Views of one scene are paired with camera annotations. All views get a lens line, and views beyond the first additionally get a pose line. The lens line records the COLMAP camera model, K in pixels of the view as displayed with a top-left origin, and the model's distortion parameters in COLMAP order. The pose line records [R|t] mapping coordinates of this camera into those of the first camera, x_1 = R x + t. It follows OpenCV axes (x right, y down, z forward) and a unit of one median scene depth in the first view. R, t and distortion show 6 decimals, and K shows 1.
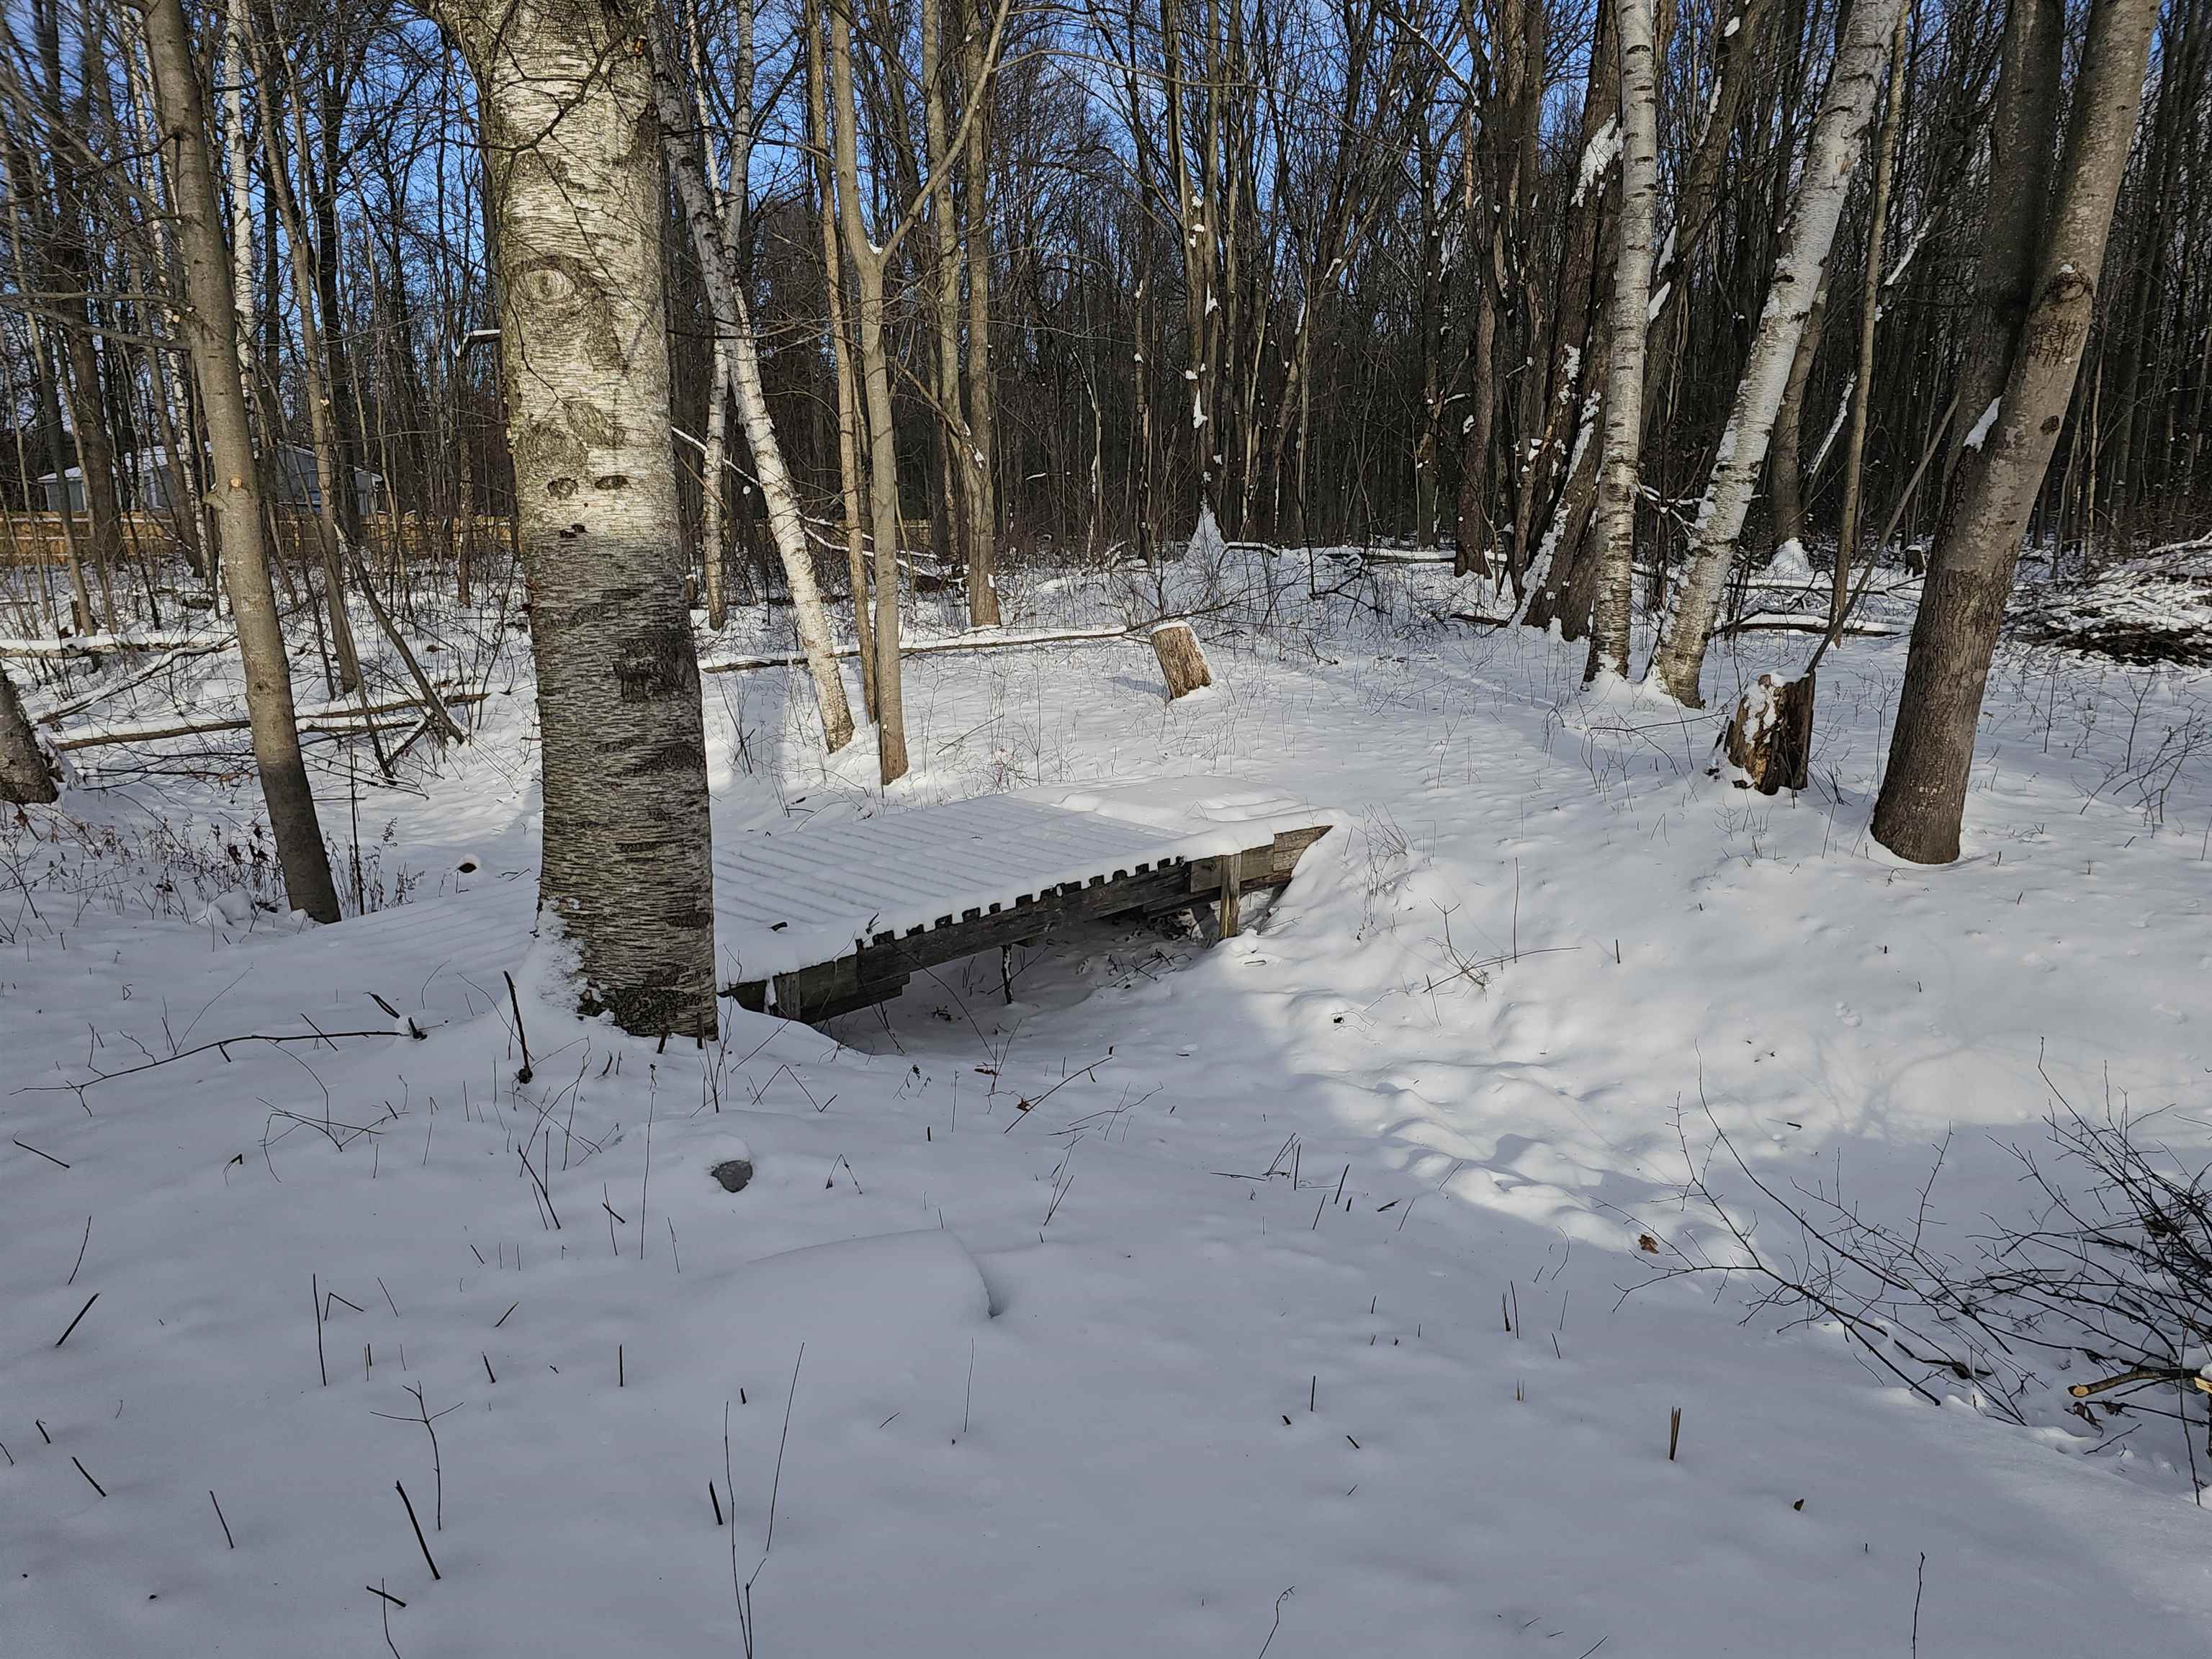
lens RADIAL K [[1446.2, 0, 1106.8], [0, 1446.2, 832.3], [0, 0, 1]] dist [0.041157, -0.001050]
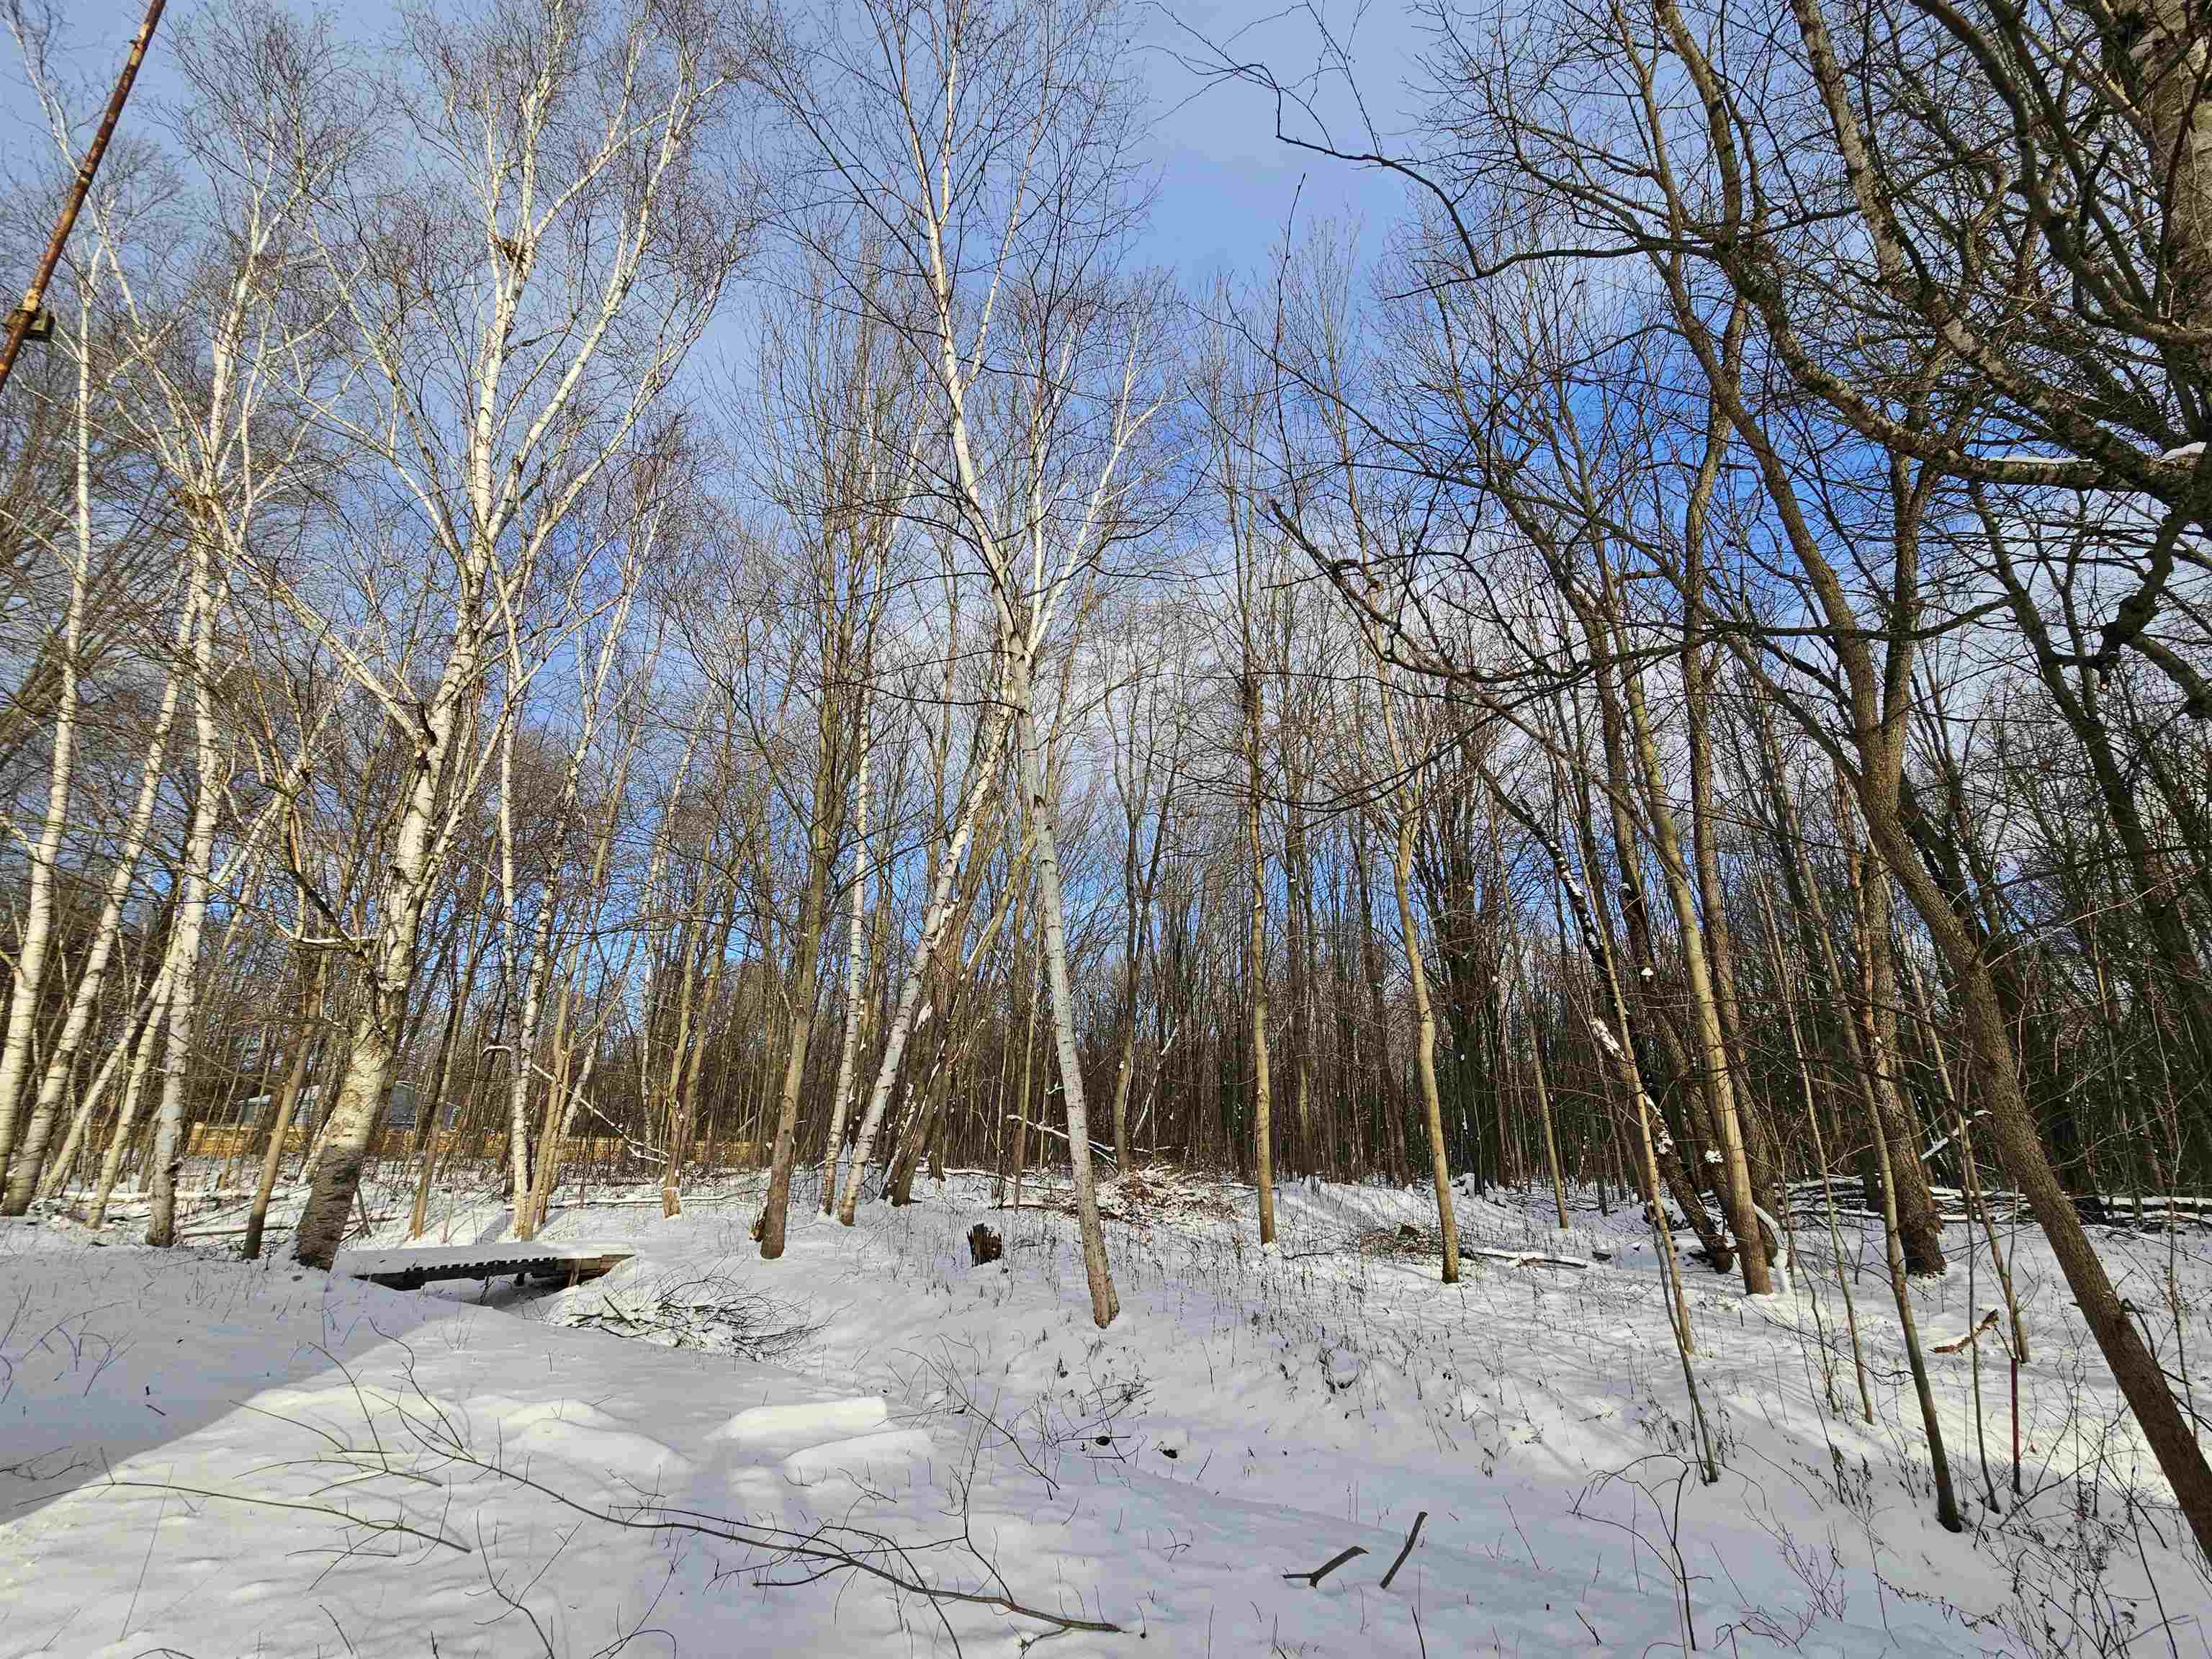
lens RADIAL K [[892.8, 0, 1105.3], [0, 892.8, 830.4], [0, 0, 1]] dist [-0.003024, -0.000293]
pose [[0.990092, 0.075670, 0.118286, 0.648778], [-0.001934, 0.849648, -0.527346, 0.171511], [-0.140406, 0.521893, 0.841376, -0.894031]]
